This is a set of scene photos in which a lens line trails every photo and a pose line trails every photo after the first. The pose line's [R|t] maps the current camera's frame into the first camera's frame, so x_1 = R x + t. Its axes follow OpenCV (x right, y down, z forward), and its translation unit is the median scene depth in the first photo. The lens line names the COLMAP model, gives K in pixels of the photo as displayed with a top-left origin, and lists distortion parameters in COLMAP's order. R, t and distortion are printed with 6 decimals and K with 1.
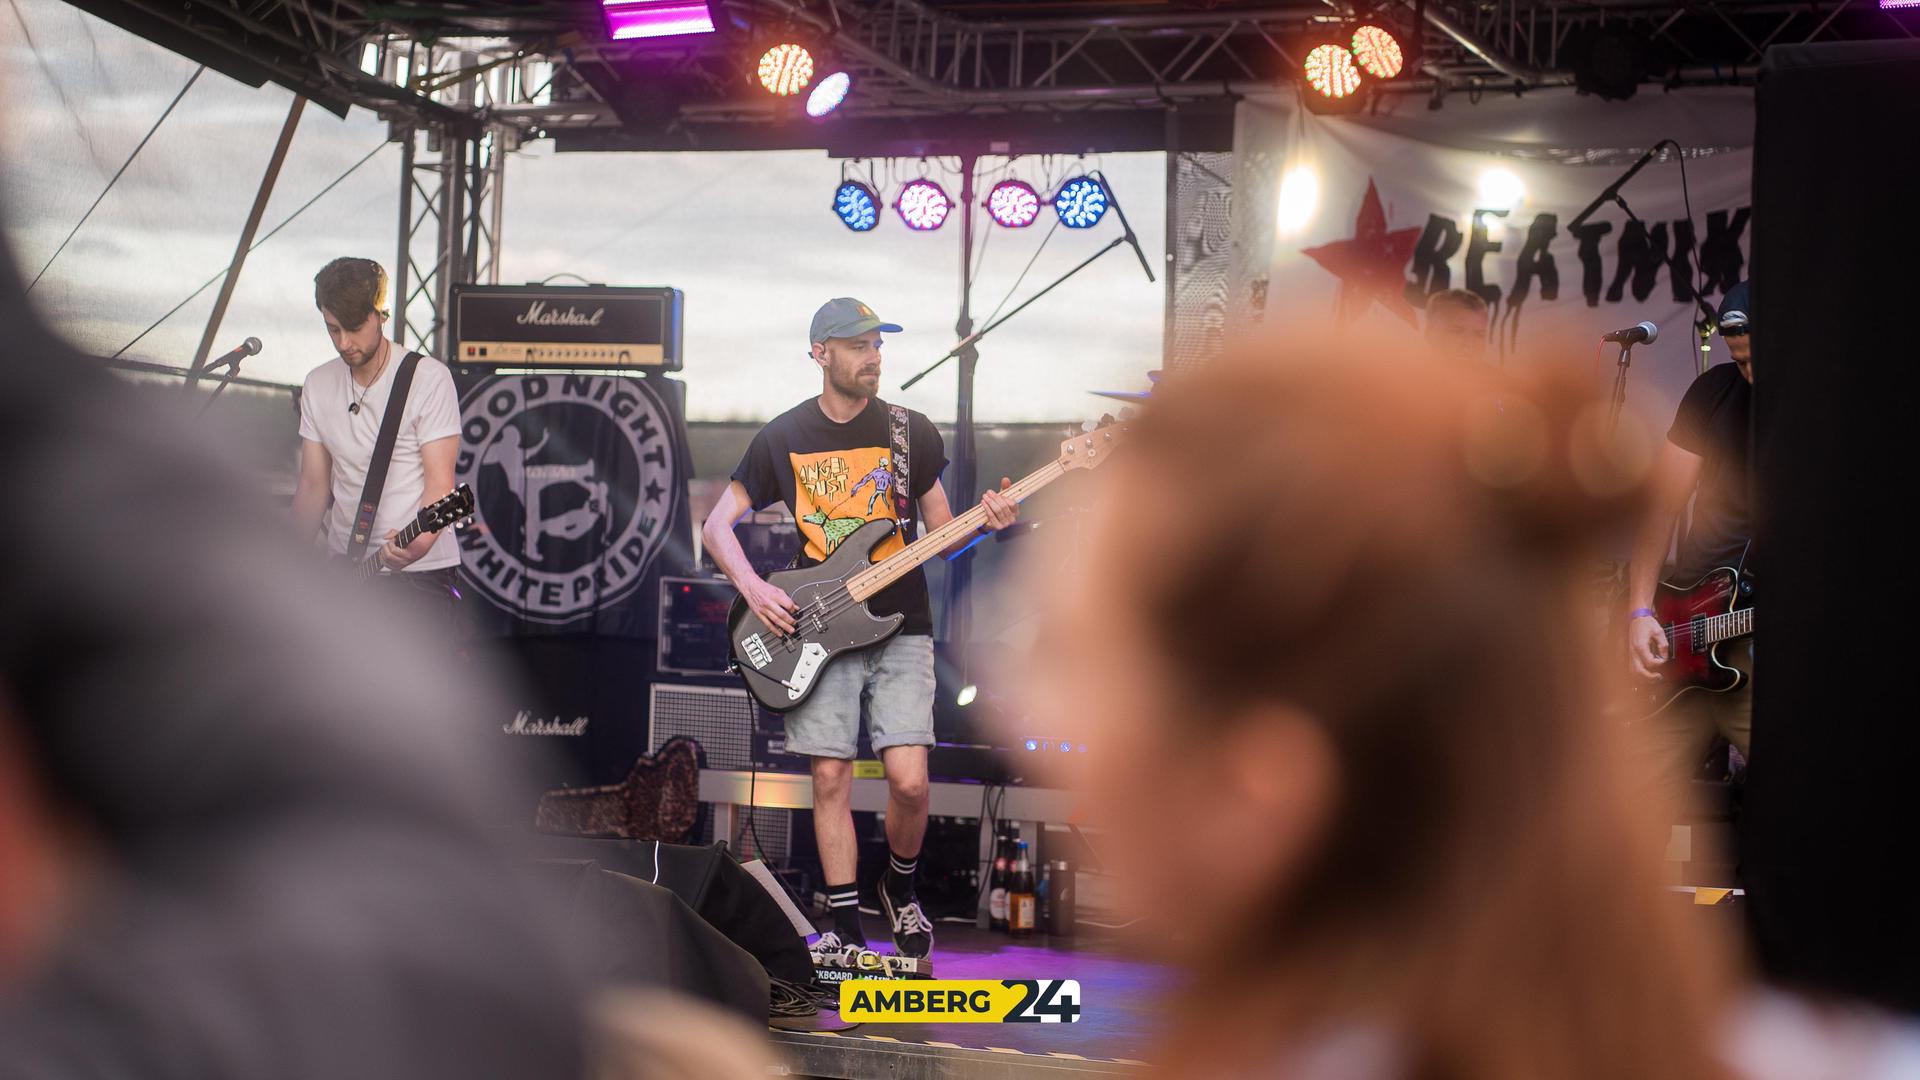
lens RADIAL K [[5099.3, 0, 960.0], [0, 5099.3, 540.0], [0, 0, 1]] dist [0.006905, 5.604226]
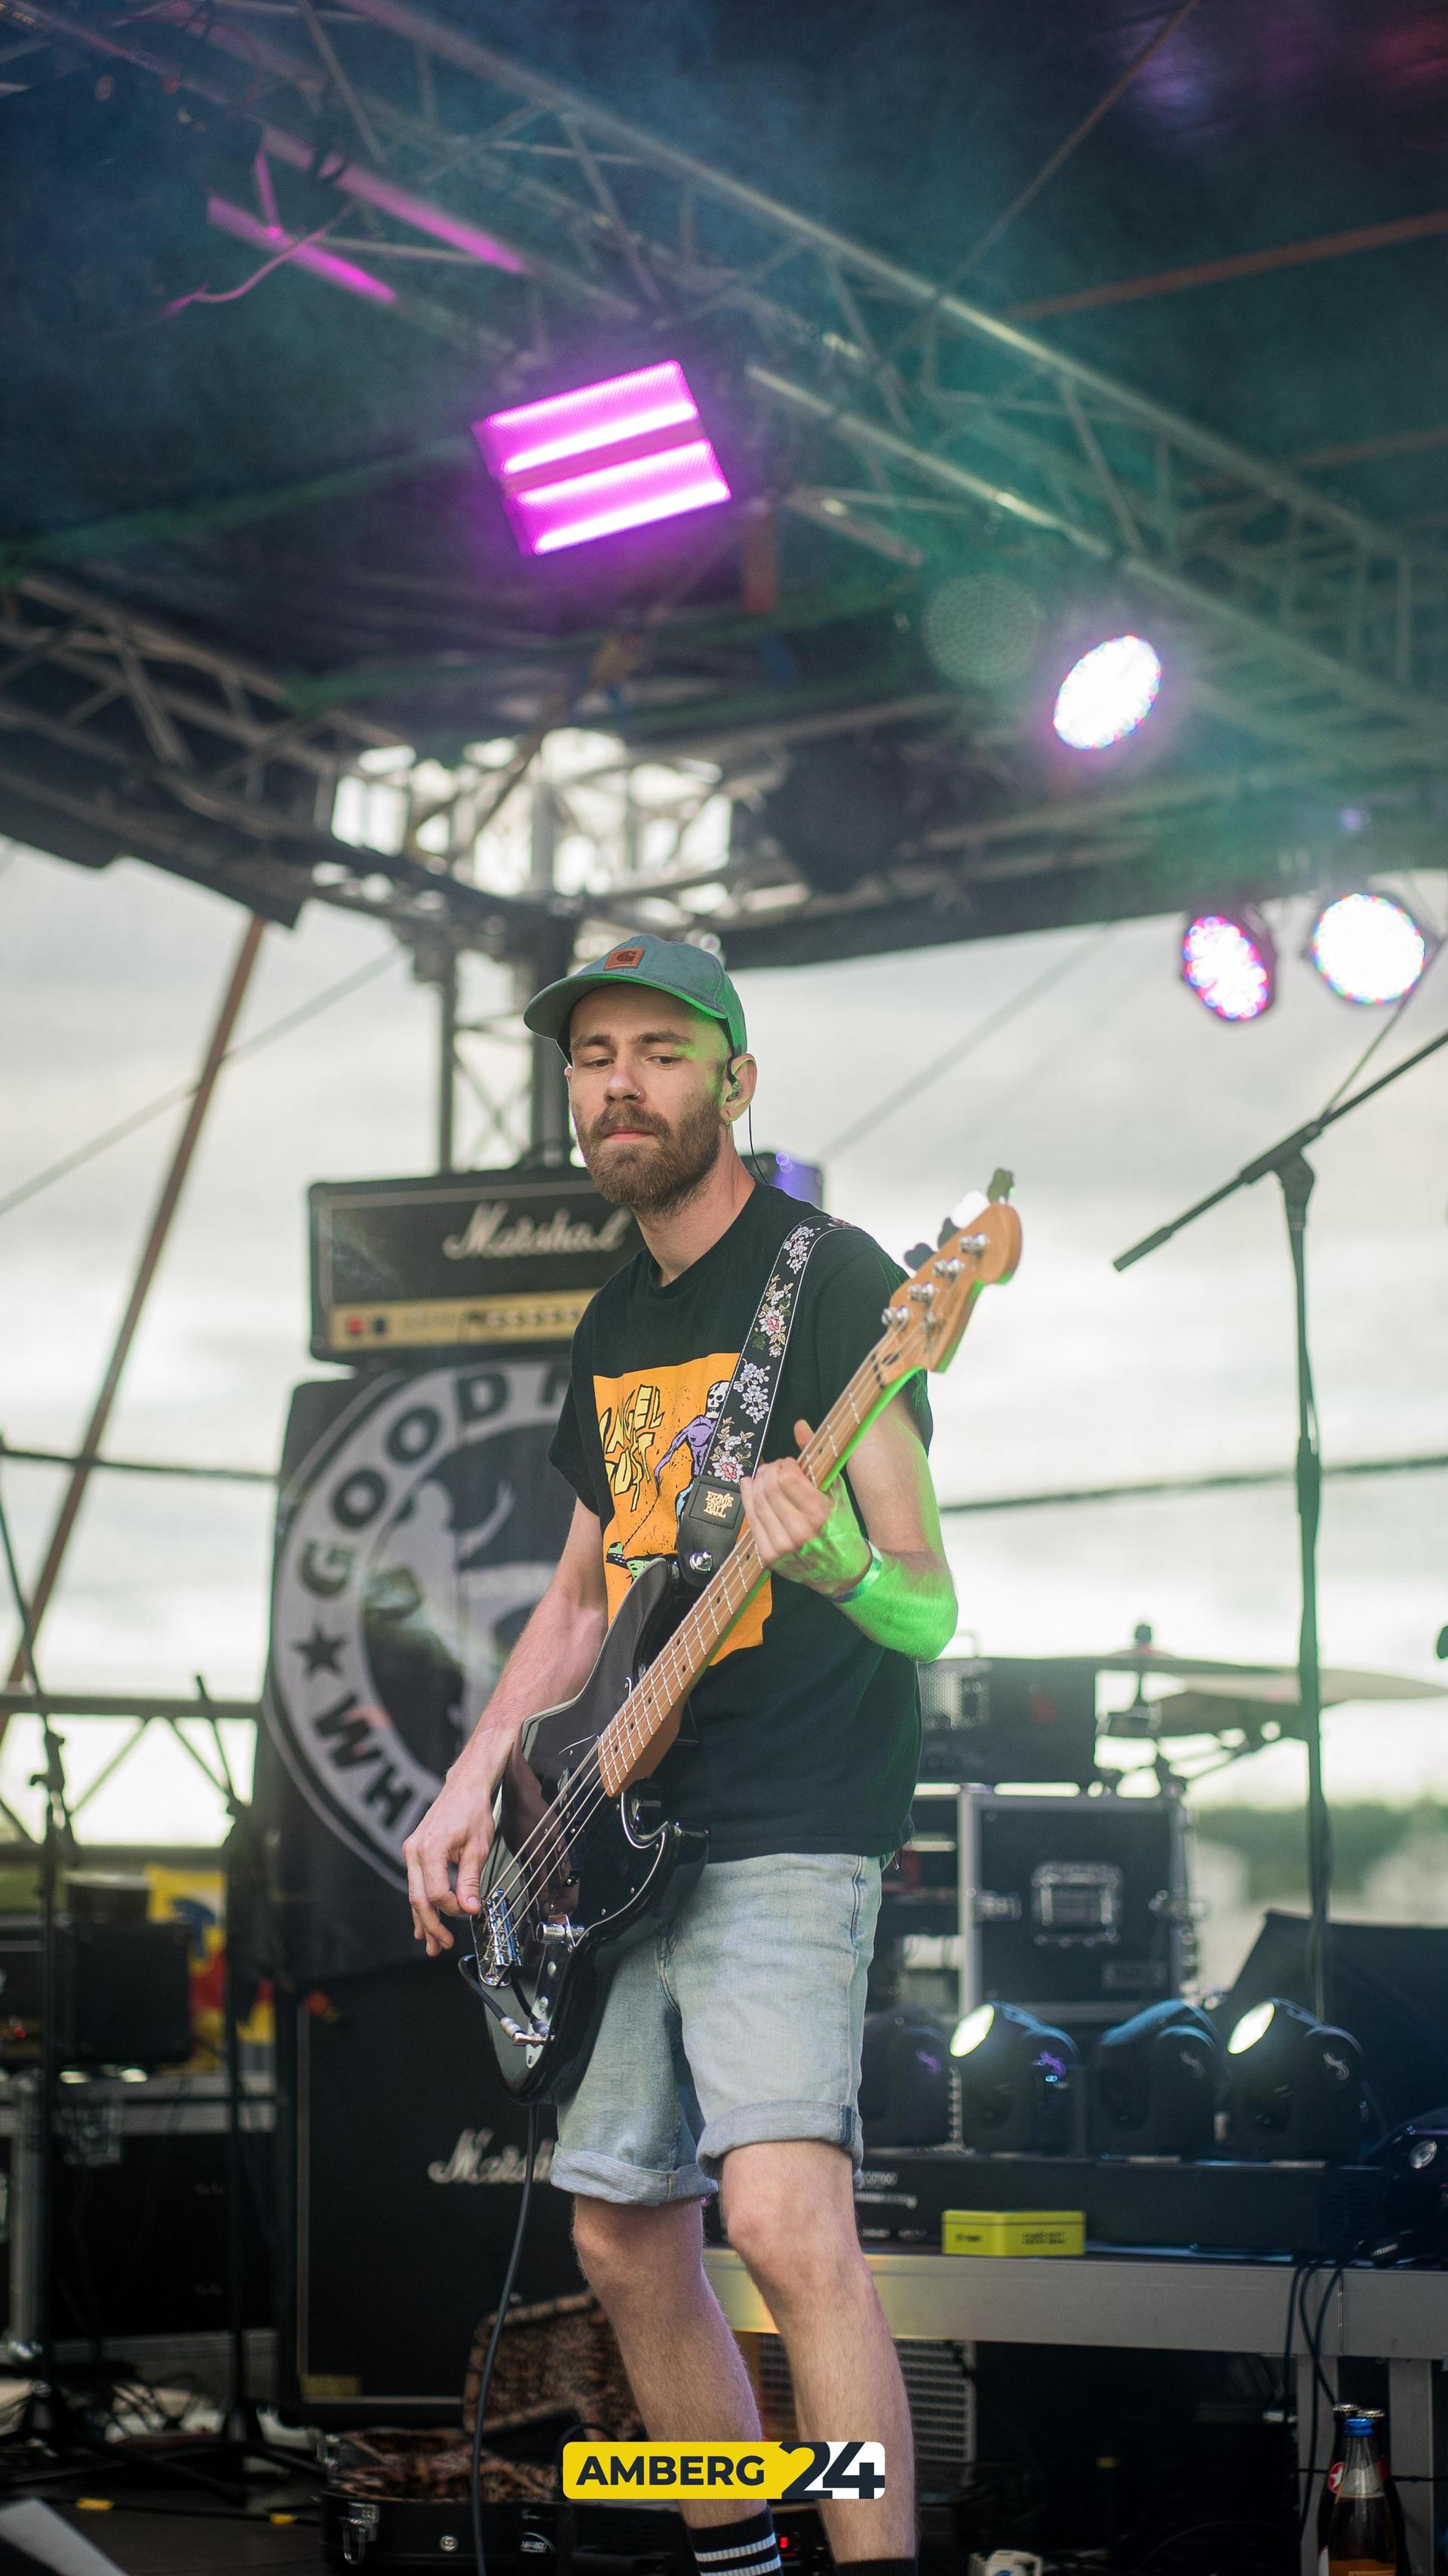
lens RADIAL K [[6840.9, 0, 724.0], [0, 6840.9, 1288.0], [0, 0, 1]] dist [0.006905, 5.604226]
pose [[0.972029, -0.055454, -0.228219, 0.073580], [0.030552, 0.993324, -0.111239, 0.027736], [0.232865, 0.101156, 0.967234, 0.428164]]
